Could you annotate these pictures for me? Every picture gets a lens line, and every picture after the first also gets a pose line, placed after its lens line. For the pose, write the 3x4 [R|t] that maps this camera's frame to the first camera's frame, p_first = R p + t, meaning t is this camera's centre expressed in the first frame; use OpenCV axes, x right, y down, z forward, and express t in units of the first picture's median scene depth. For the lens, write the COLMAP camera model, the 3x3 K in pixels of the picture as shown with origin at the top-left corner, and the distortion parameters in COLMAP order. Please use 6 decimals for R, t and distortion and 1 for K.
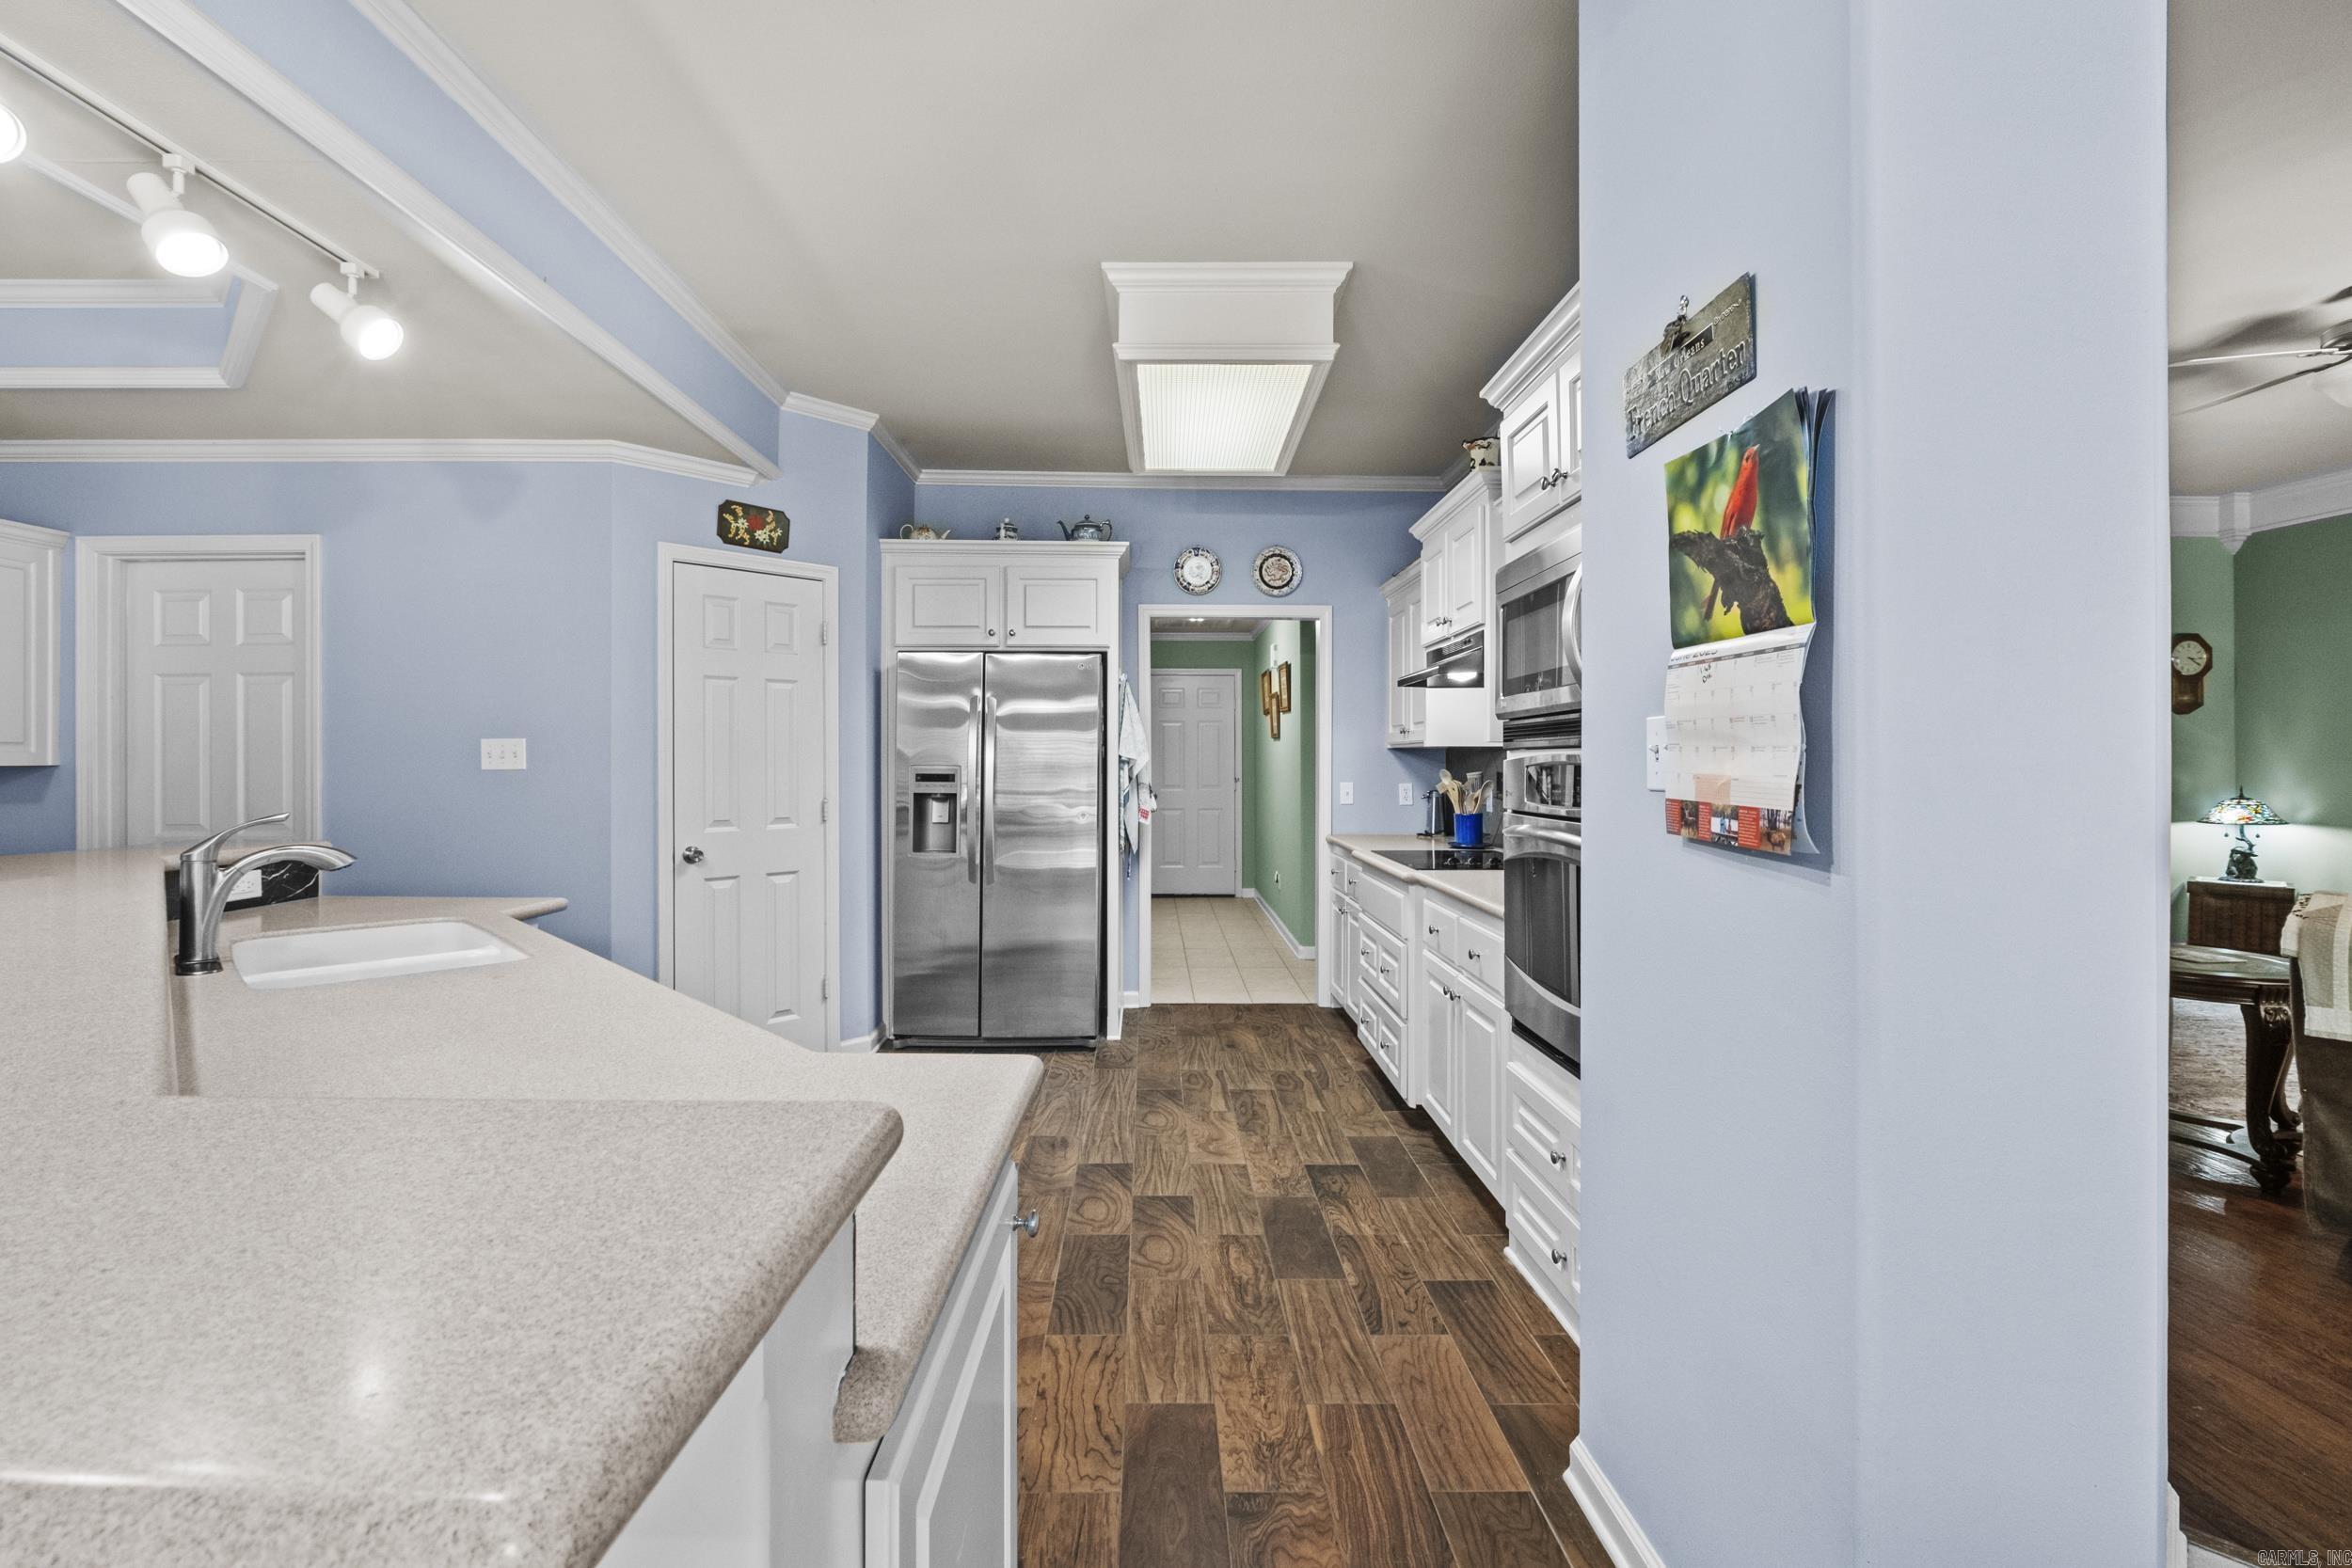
lens RADIAL K [[1023.8, 0, 1155.4], [0, 1023.8, 767.7], [0, 0, 1]] dist [-0.007028, 0.000602]
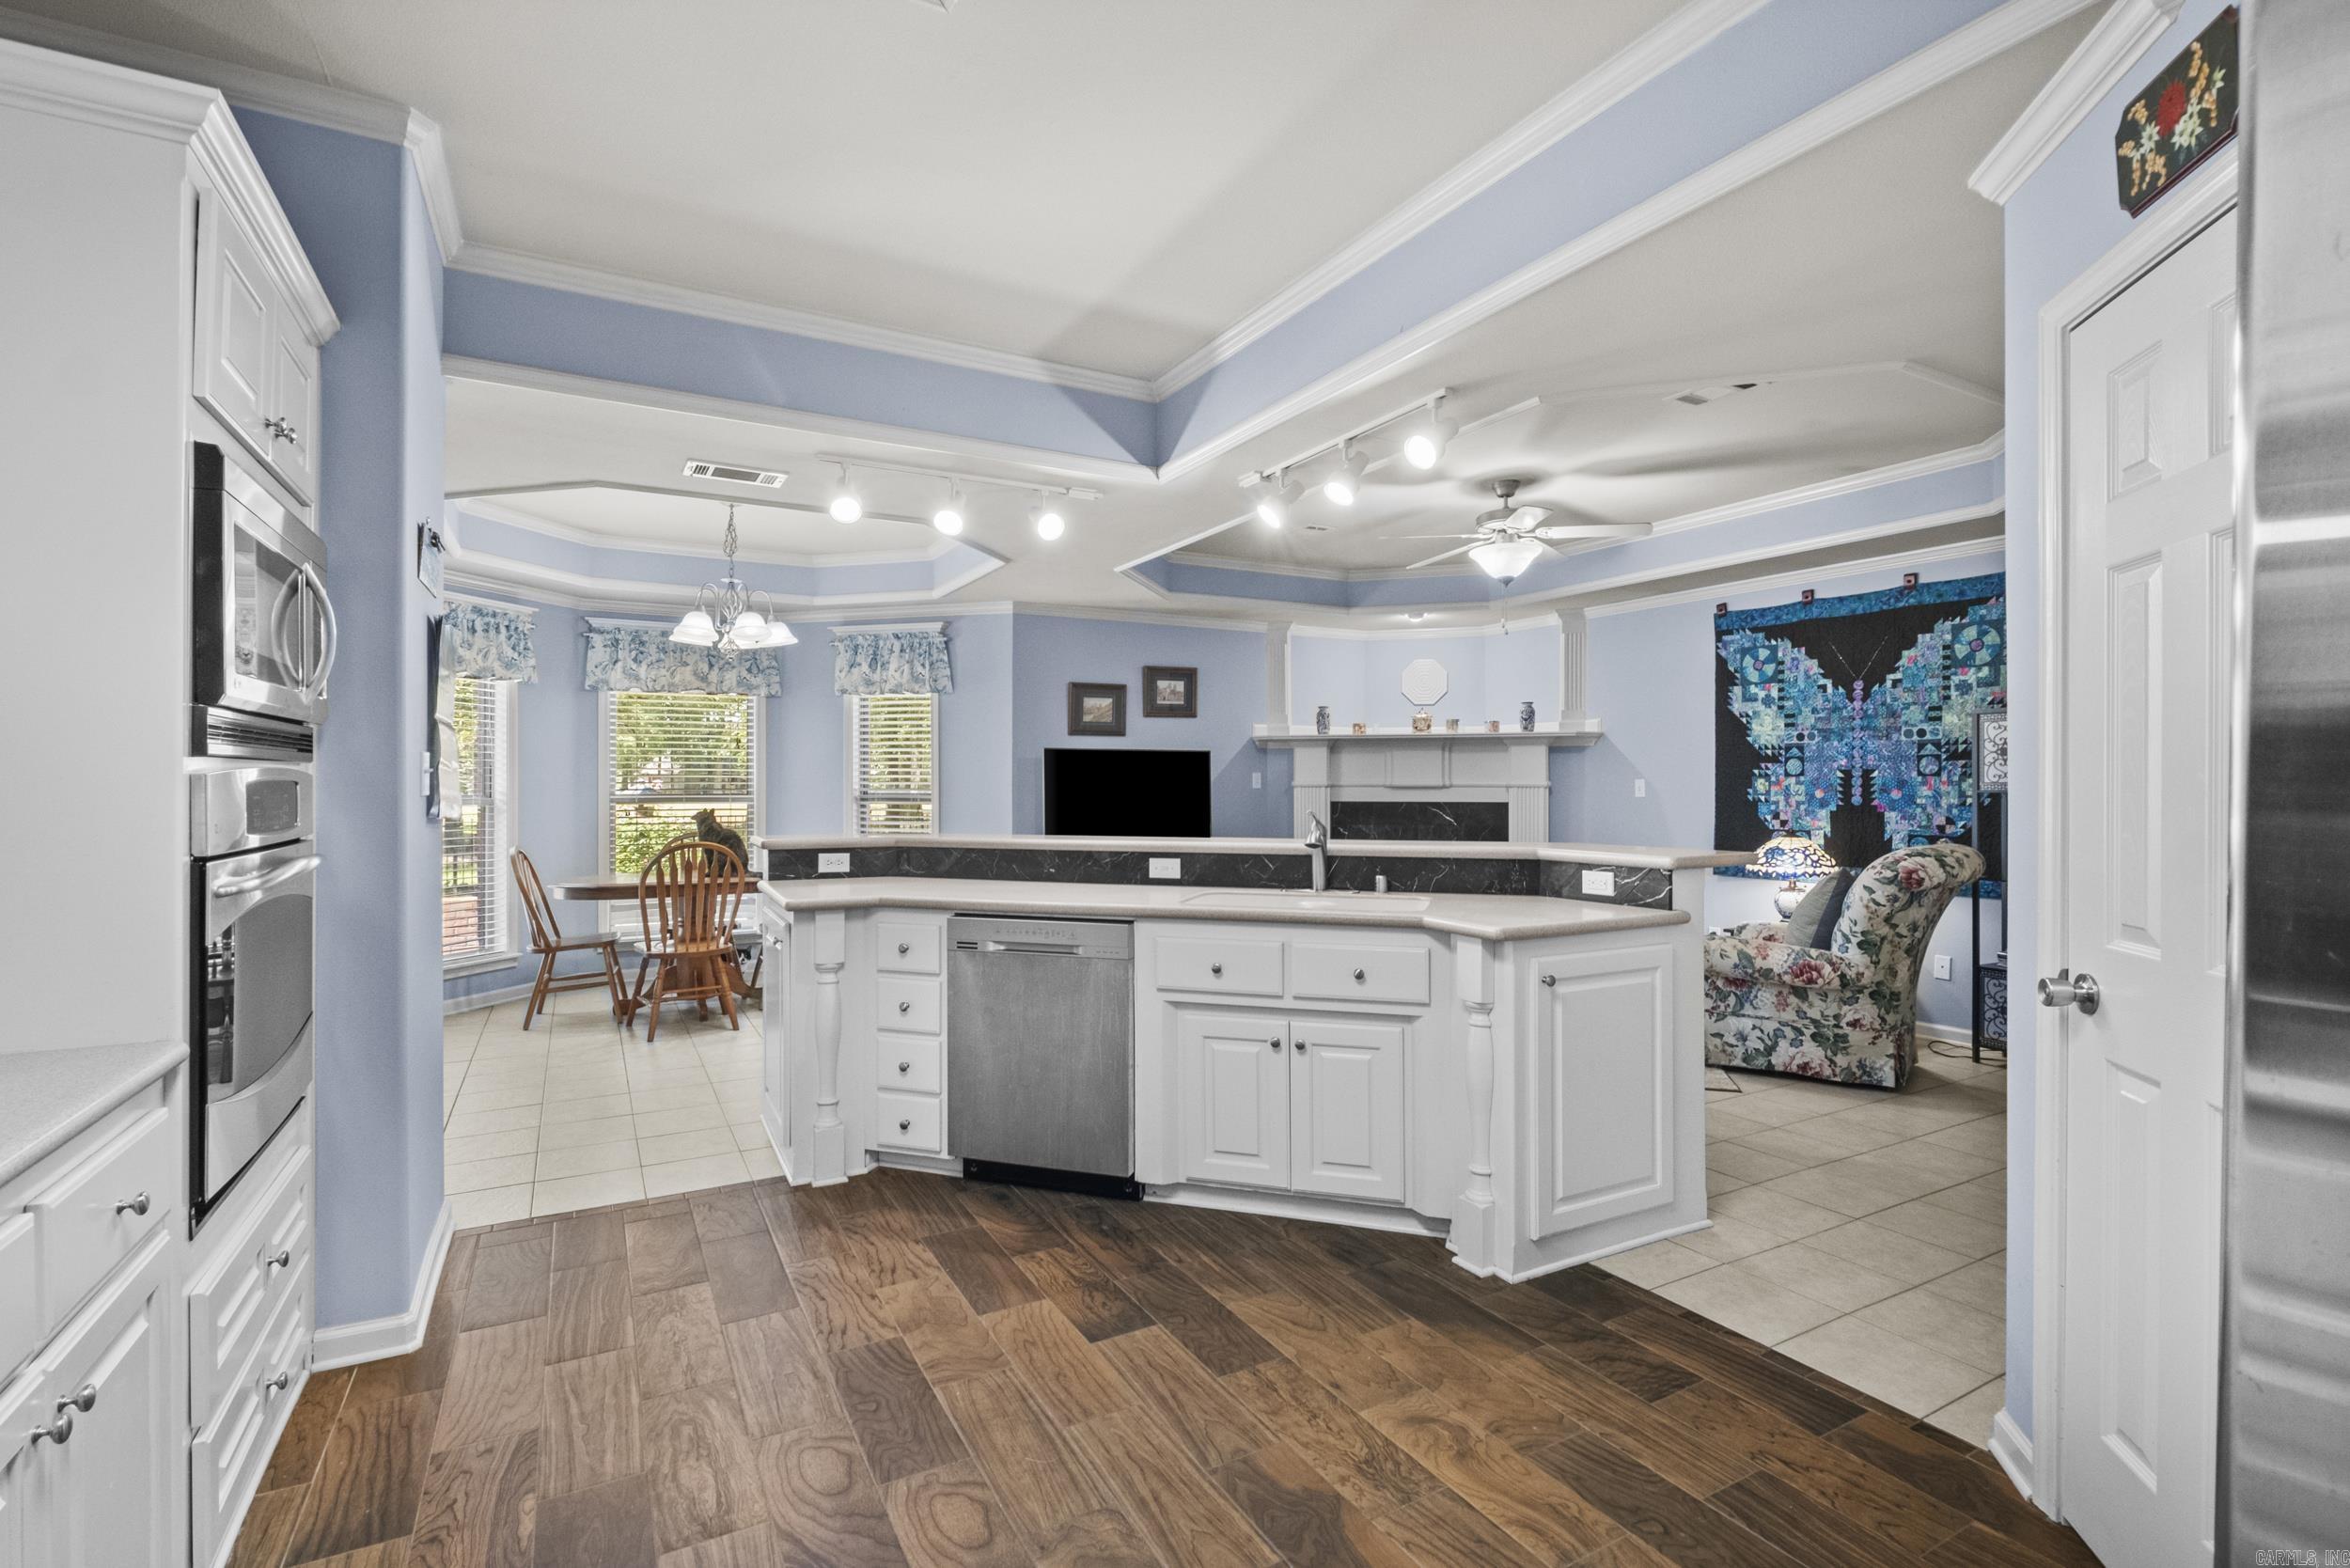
lens RADIAL K [[1055.5, 0, 1152.3], [0, 1055.5, 778.6], [0, 0, 1]] dist [-0.004150, -0.000152]
pose [[-0.881570, -0.001694, -0.472051, 0.093717], [-0.001639, 0.999999, -0.000529, -0.003735], [0.472051, 0.000308, -0.881571, 1.111686]]
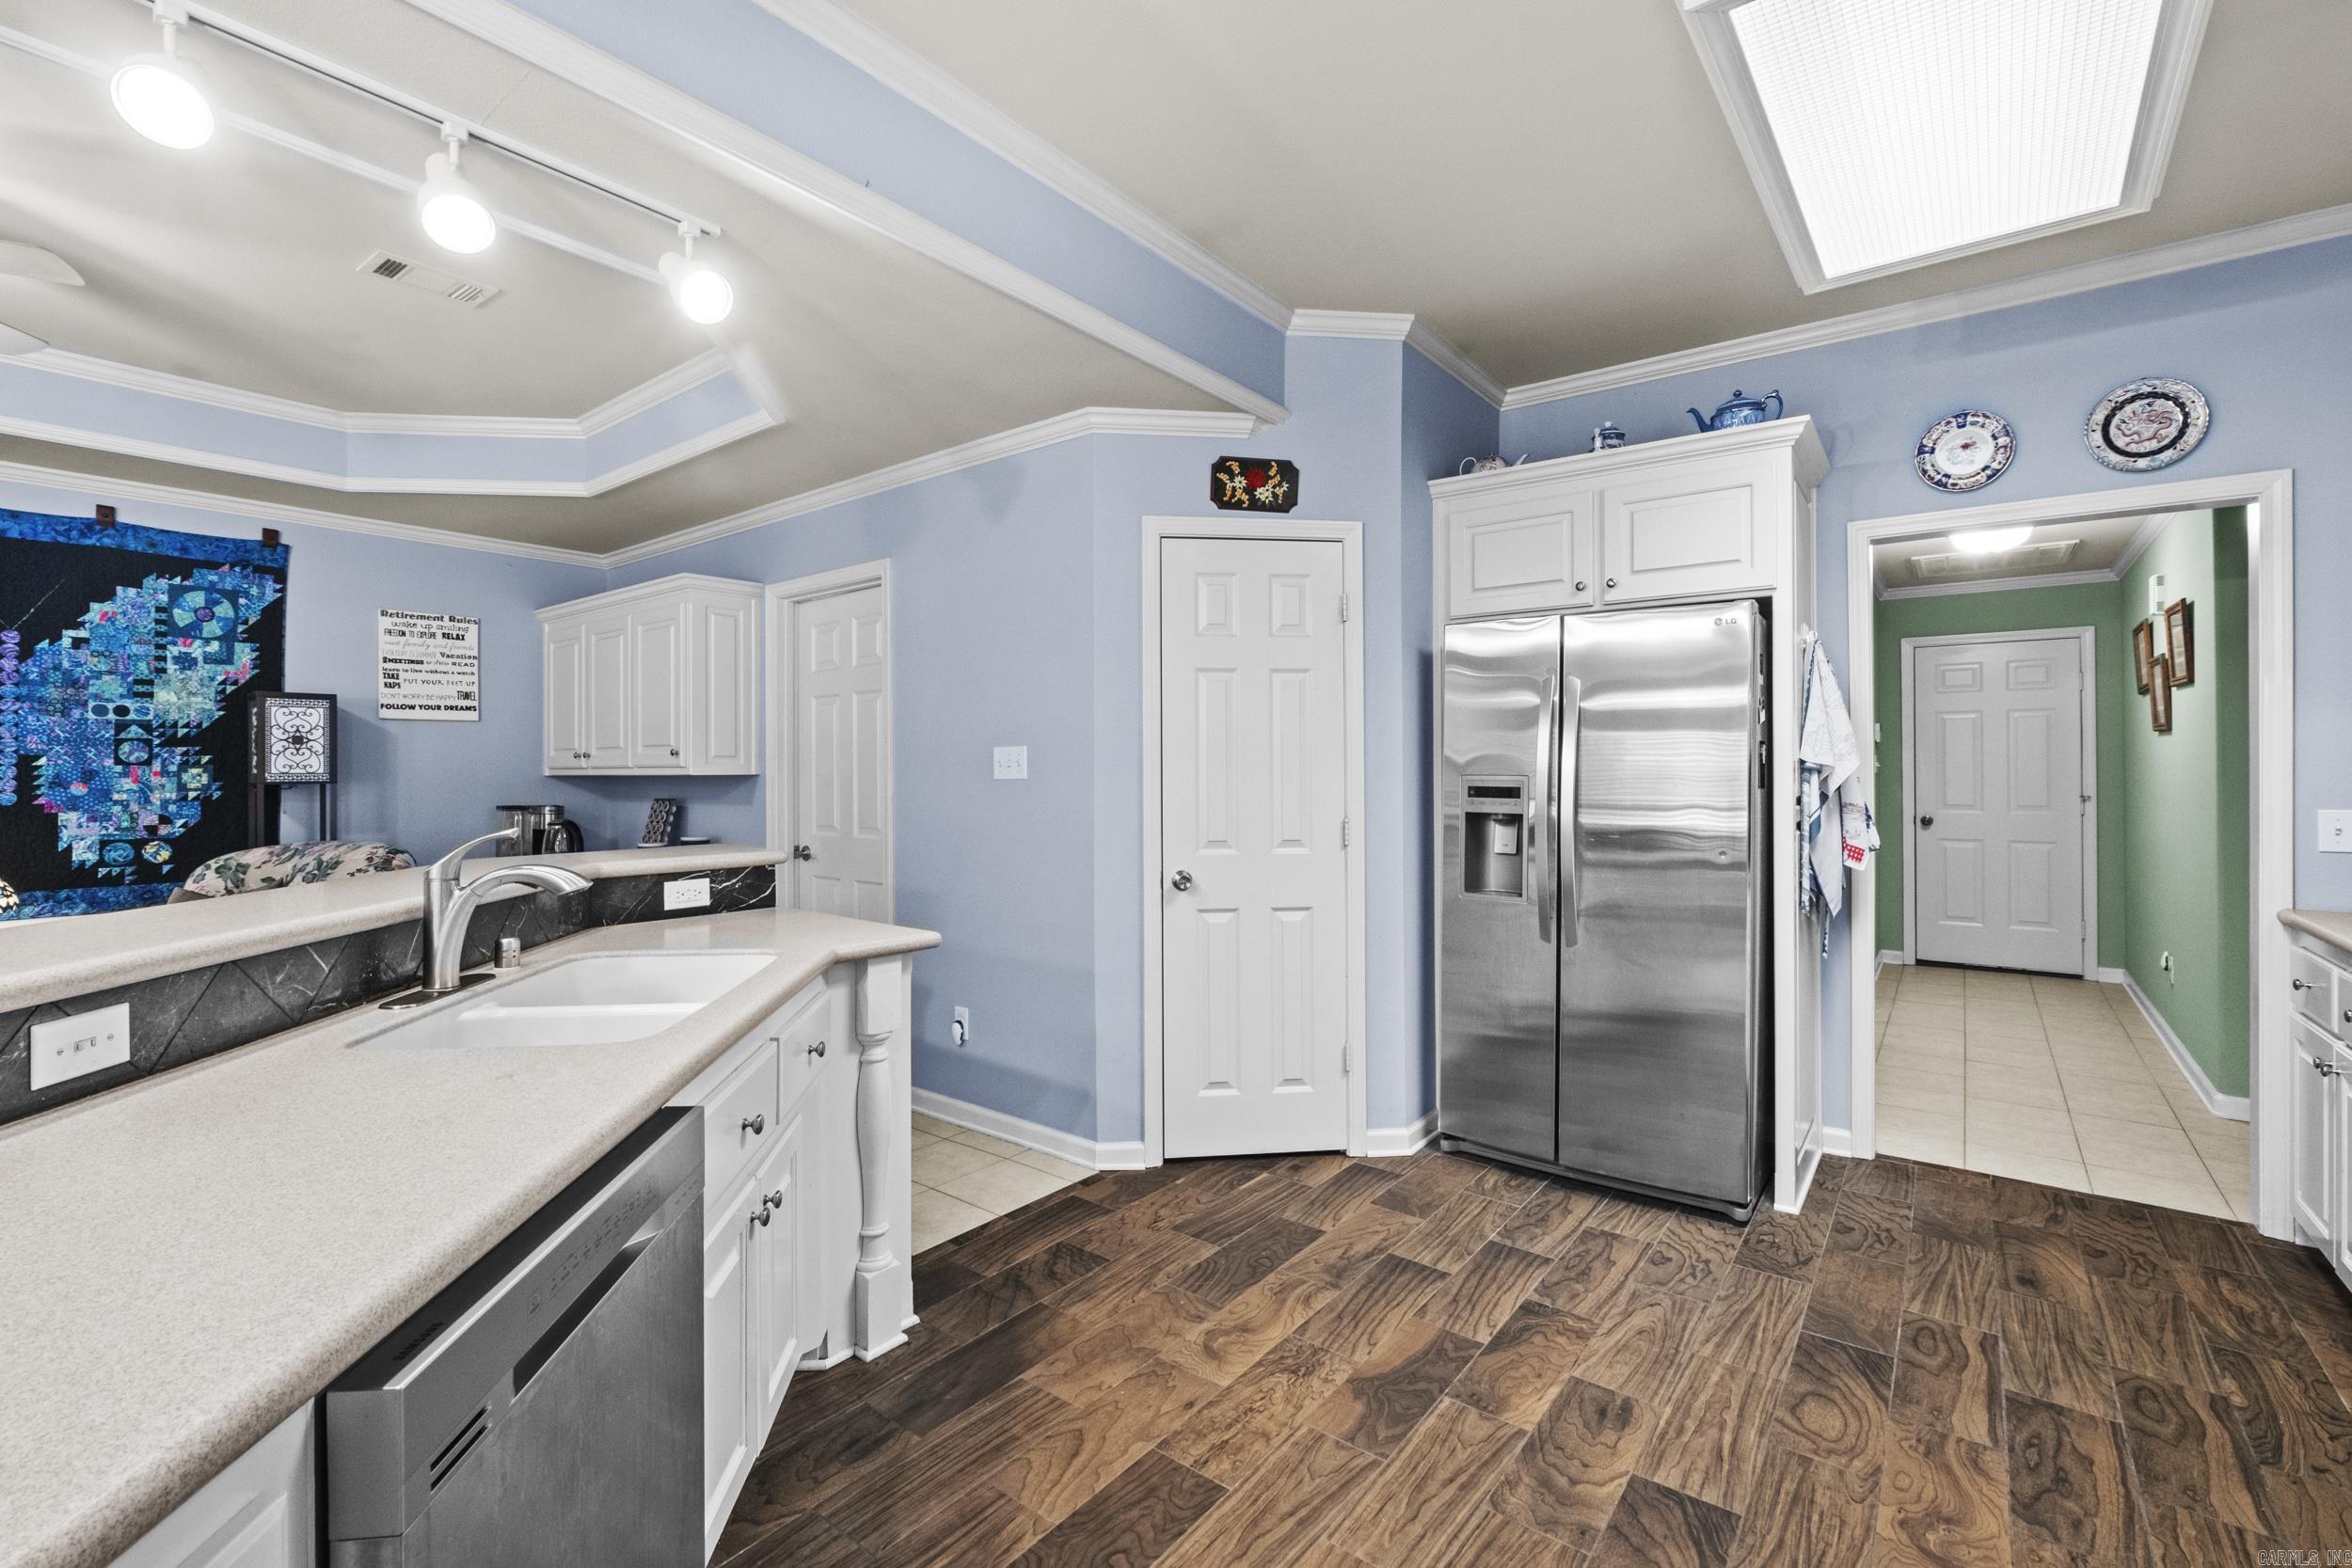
lens RADIAL K [[1023.8, 0, 1155.4], [0, 1023.8, 767.7], [0, 0, 1]] dist [-0.007028, 0.000602]
pose [[0.779039, -0.003277, -0.626967, 0.057818], [-0.002555, 0.999961, -0.008401, -0.000960], [0.626970, 0.008147, 0.779001, 0.300750]]
